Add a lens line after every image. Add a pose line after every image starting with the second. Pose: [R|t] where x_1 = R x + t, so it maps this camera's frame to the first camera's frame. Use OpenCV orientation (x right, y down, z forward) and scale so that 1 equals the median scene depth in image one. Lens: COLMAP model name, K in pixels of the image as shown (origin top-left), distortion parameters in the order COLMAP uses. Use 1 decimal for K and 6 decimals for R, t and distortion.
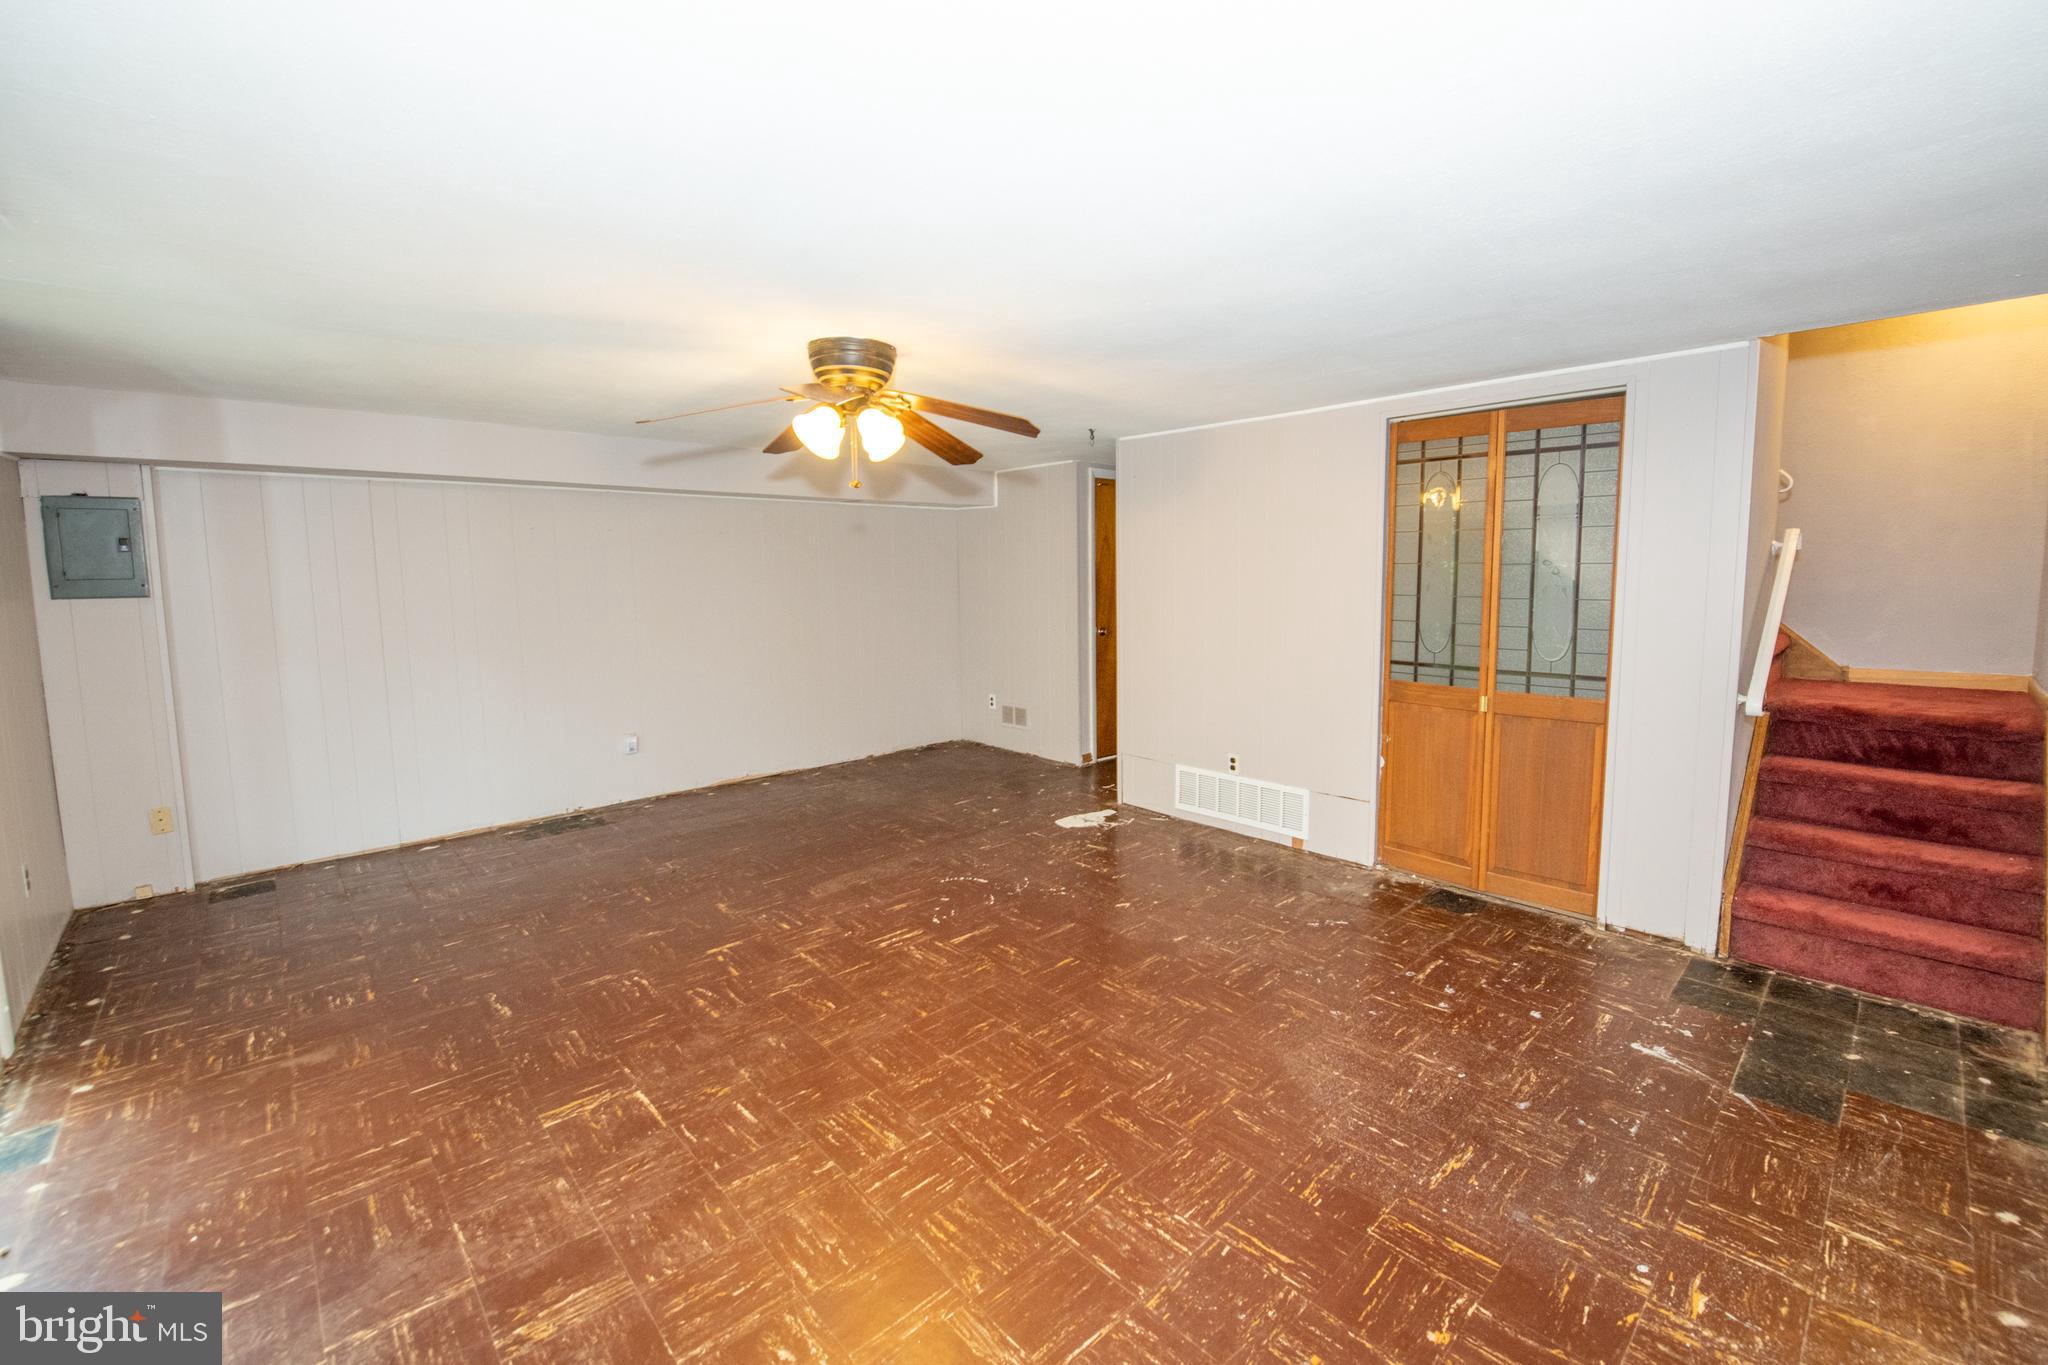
lens RADIAL K [[852.6, 0, 1018.0], [0, 852.6, 680.4], [0, 0, 1]] dist [-0.019138, -0.000726]
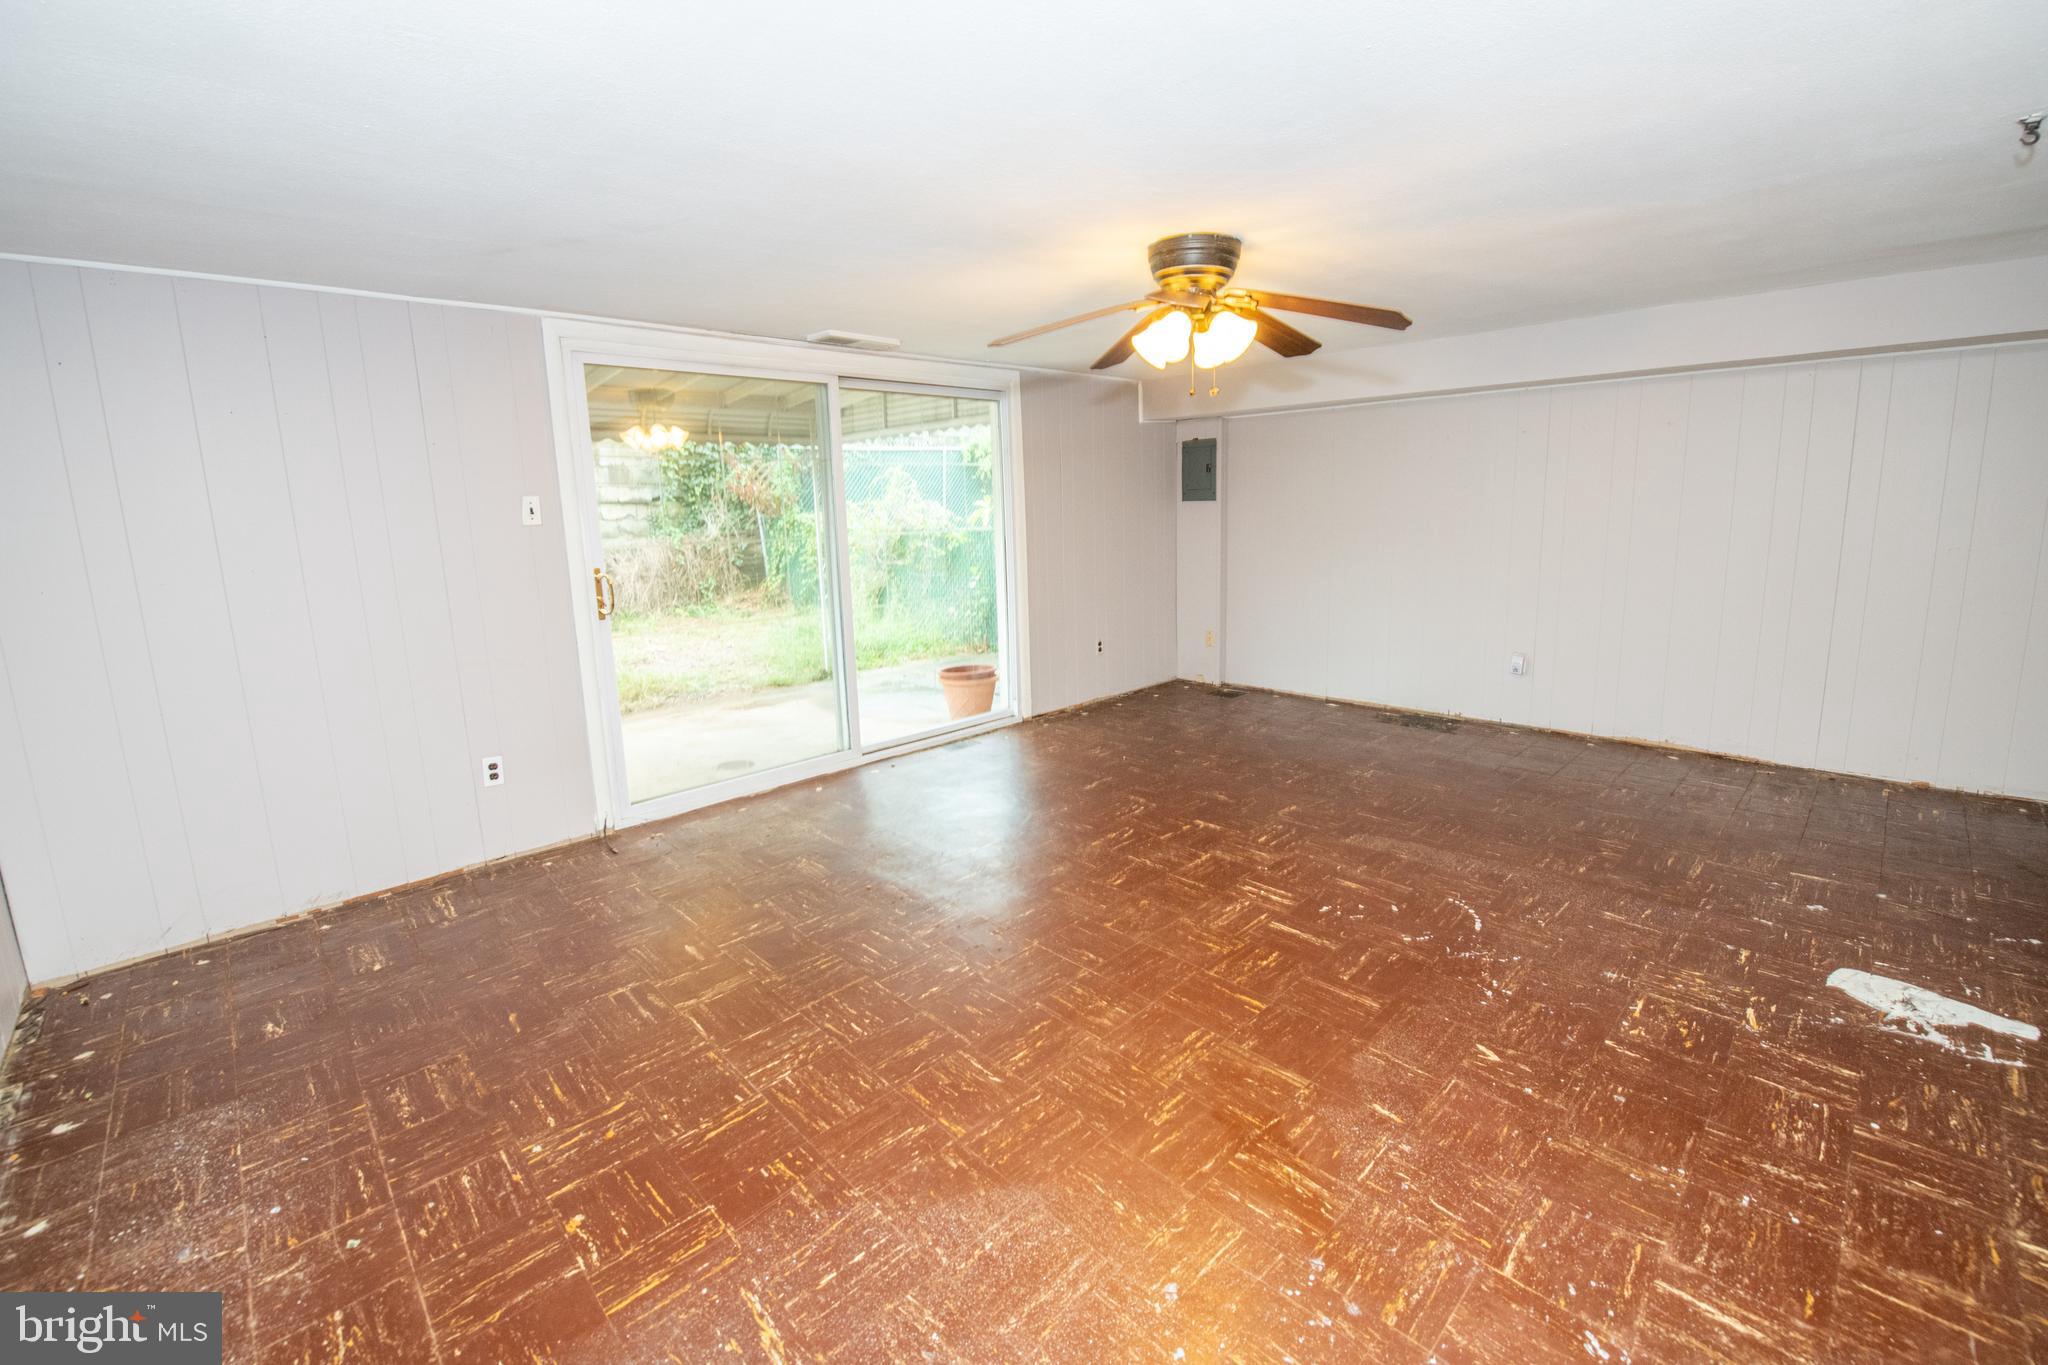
lens RADIAL K [[816.8, 0, 1021.9], [0, 816.8, 624.9], [0, 0, 1]] dist [-0.014240, -0.002882]
pose [[0.041015, 0.160226, -0.986228, 0.749701], [-0.100386, 0.982725, 0.155482, -0.098402], [0.994103, 0.092626, 0.056391, 0.760684]]
